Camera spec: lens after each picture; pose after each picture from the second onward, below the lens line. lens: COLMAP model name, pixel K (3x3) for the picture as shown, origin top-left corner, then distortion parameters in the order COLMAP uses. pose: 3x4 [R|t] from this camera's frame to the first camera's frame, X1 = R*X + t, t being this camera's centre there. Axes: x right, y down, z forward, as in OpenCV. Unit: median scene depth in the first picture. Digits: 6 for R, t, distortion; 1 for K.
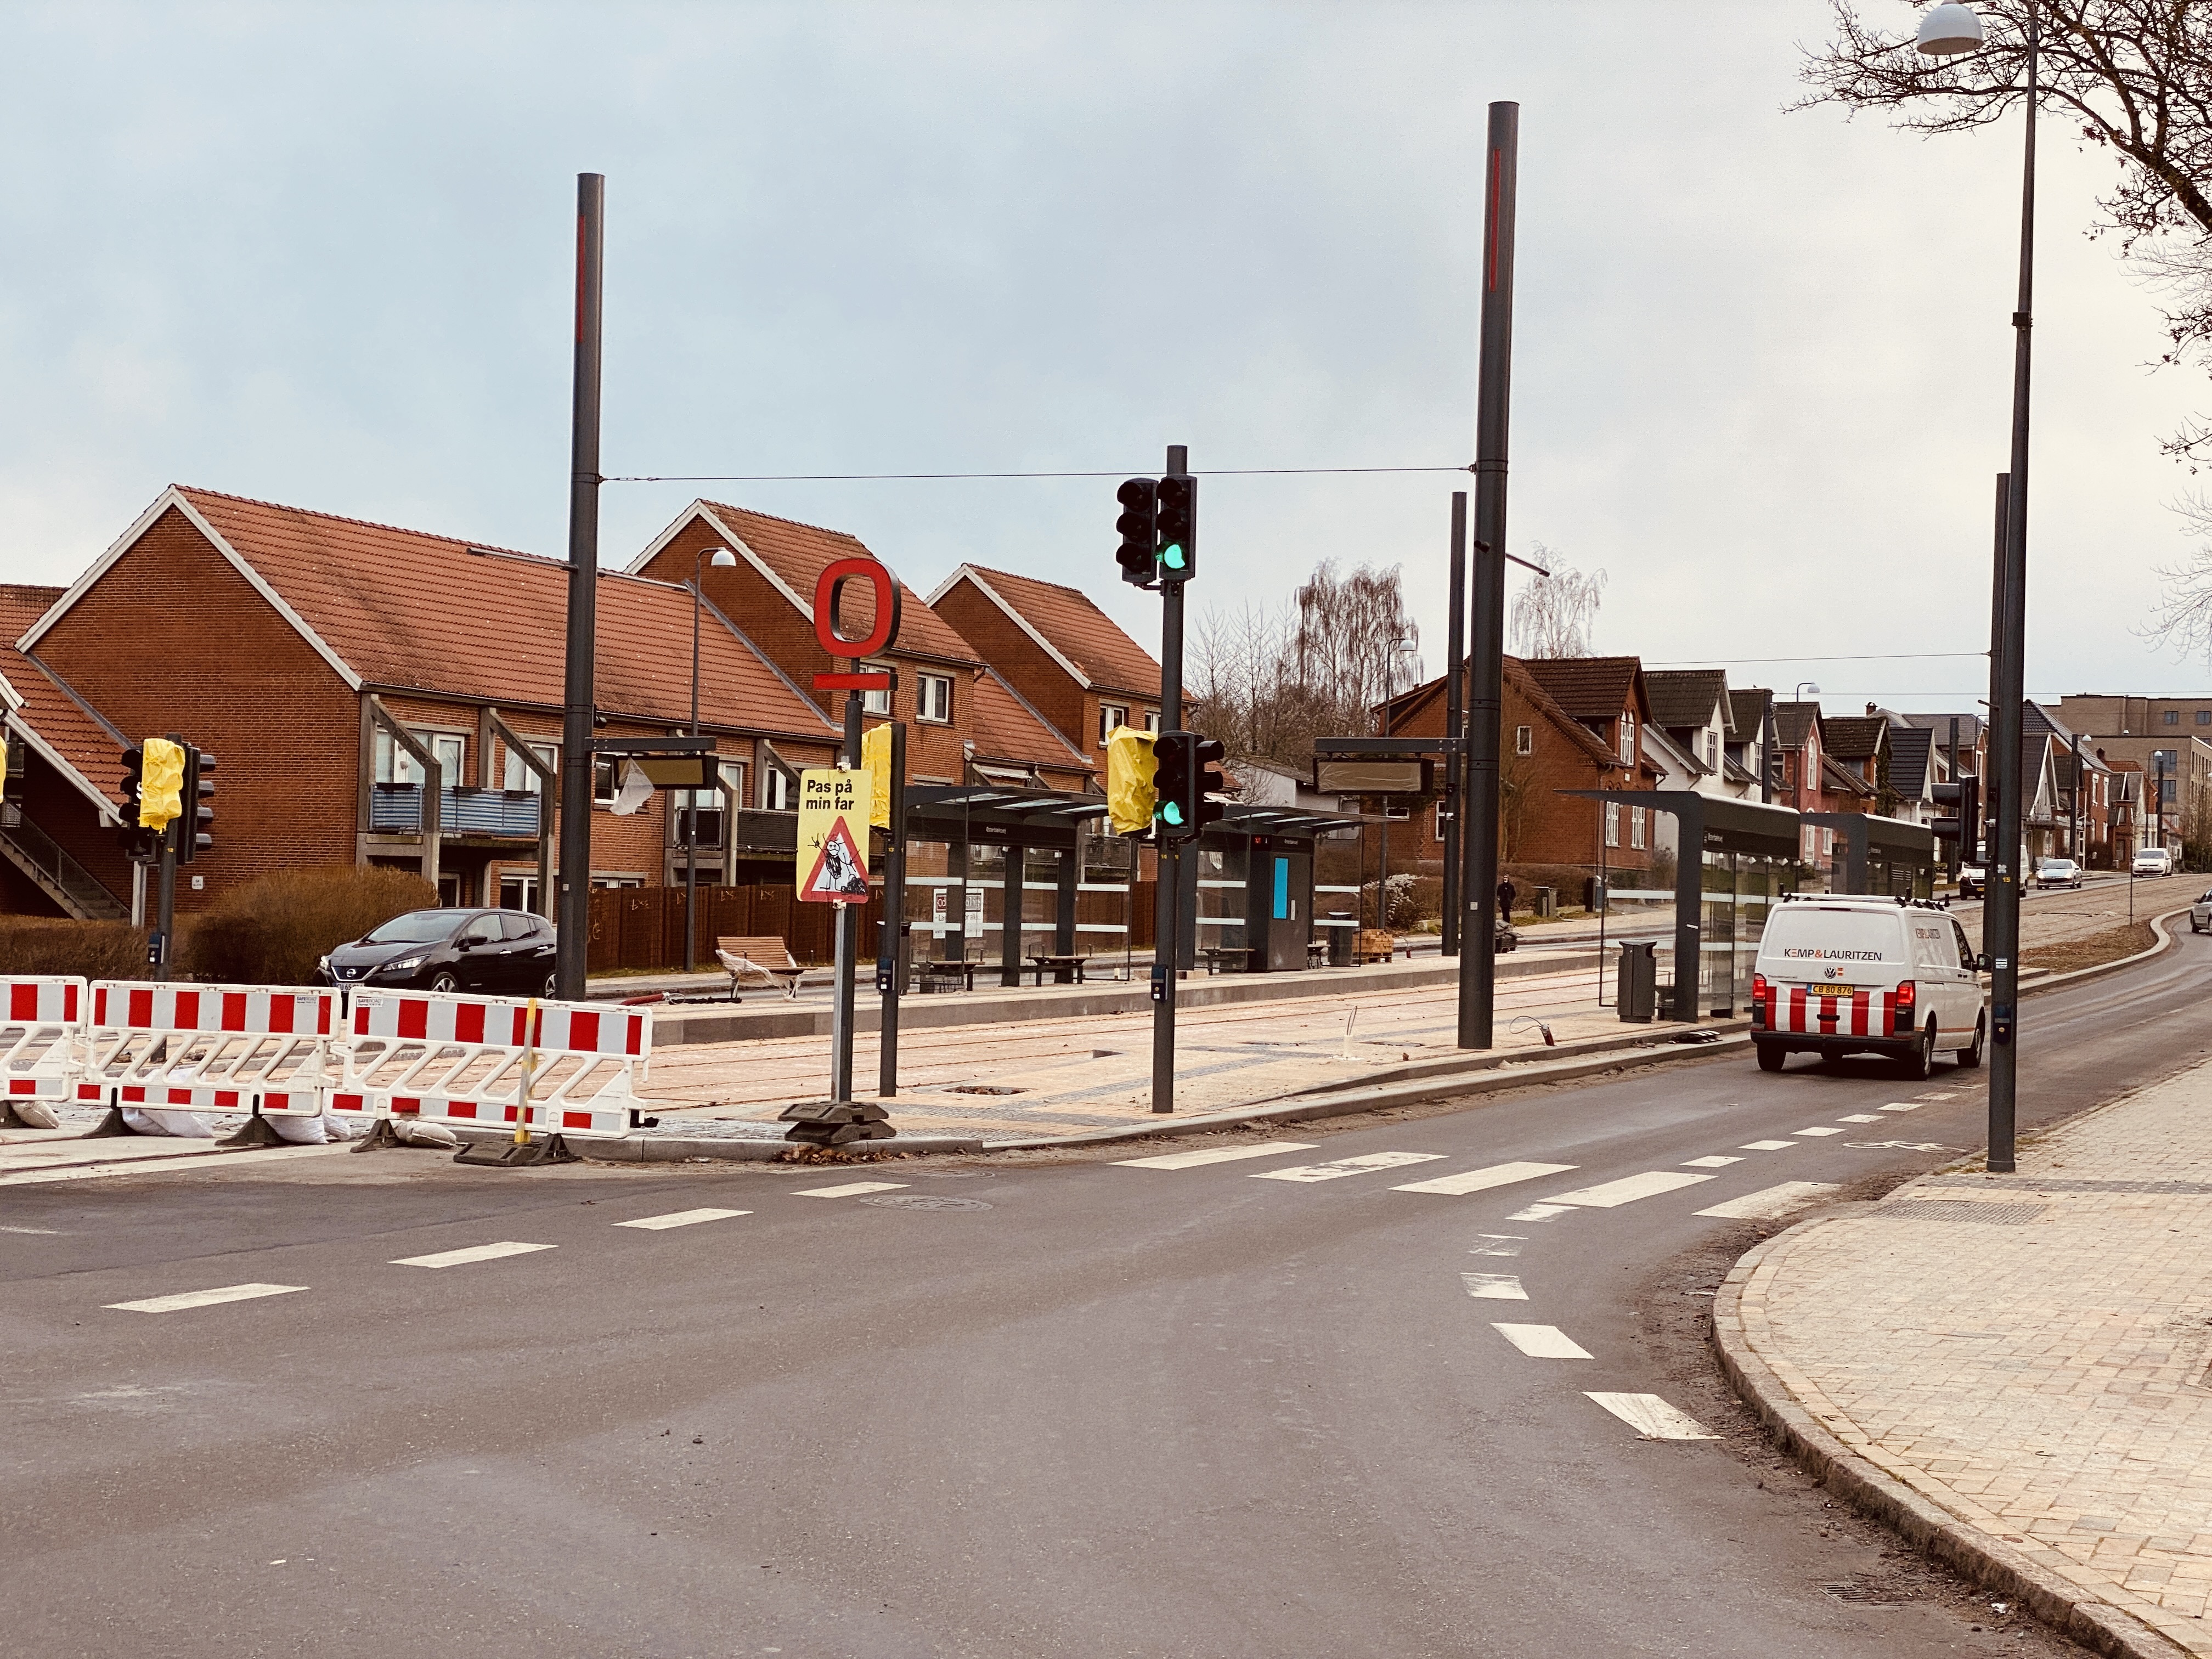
lens RADIAL K [[3287.1, 0, 1141.0], [0, 3287.1, 766.0], [0, 0, 1]] dist [0.098882, 0.000000]
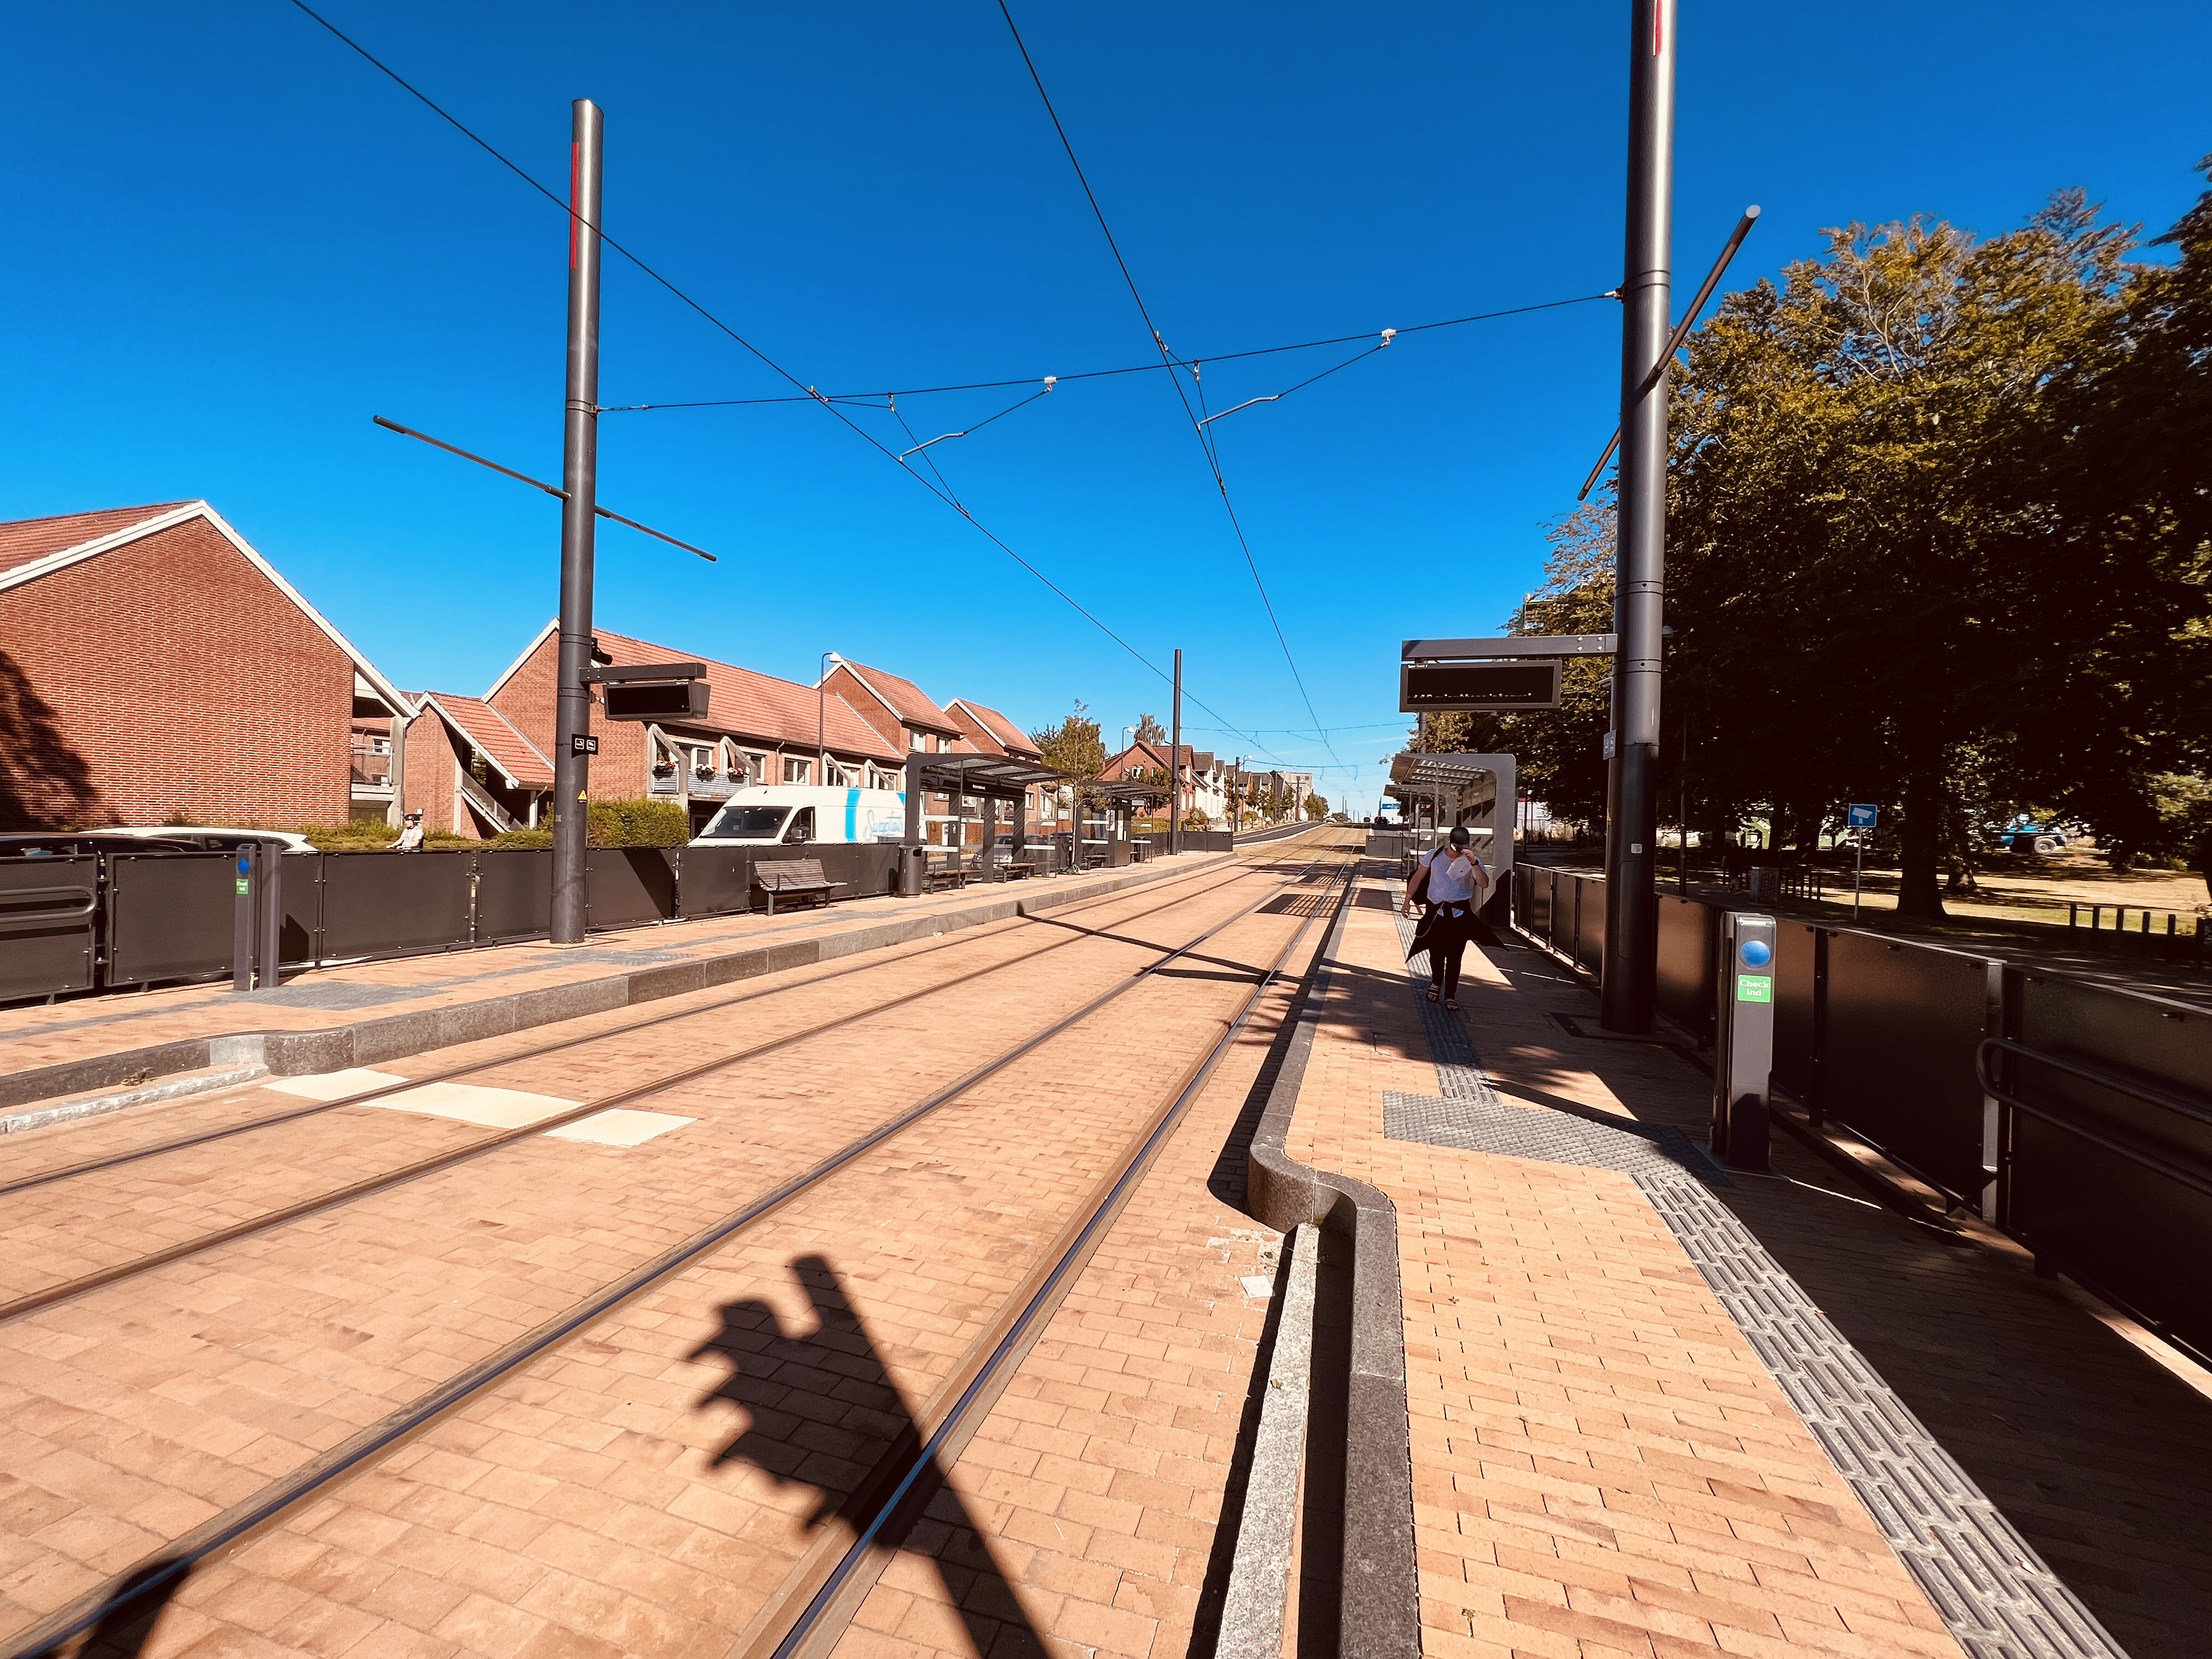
lens RADIAL K [[889.7, 0, 1105.7], [0, 889.7, 816.1], [0, 0, 1]] dist [-0.003043, 0.001150]
pose [[0.993254, 0.008239, 0.115667, -0.025715], [-0.011399, 0.999579, 0.026684, 0.016736], [-0.115399, -0.027822, 0.992930, 0.440937]]
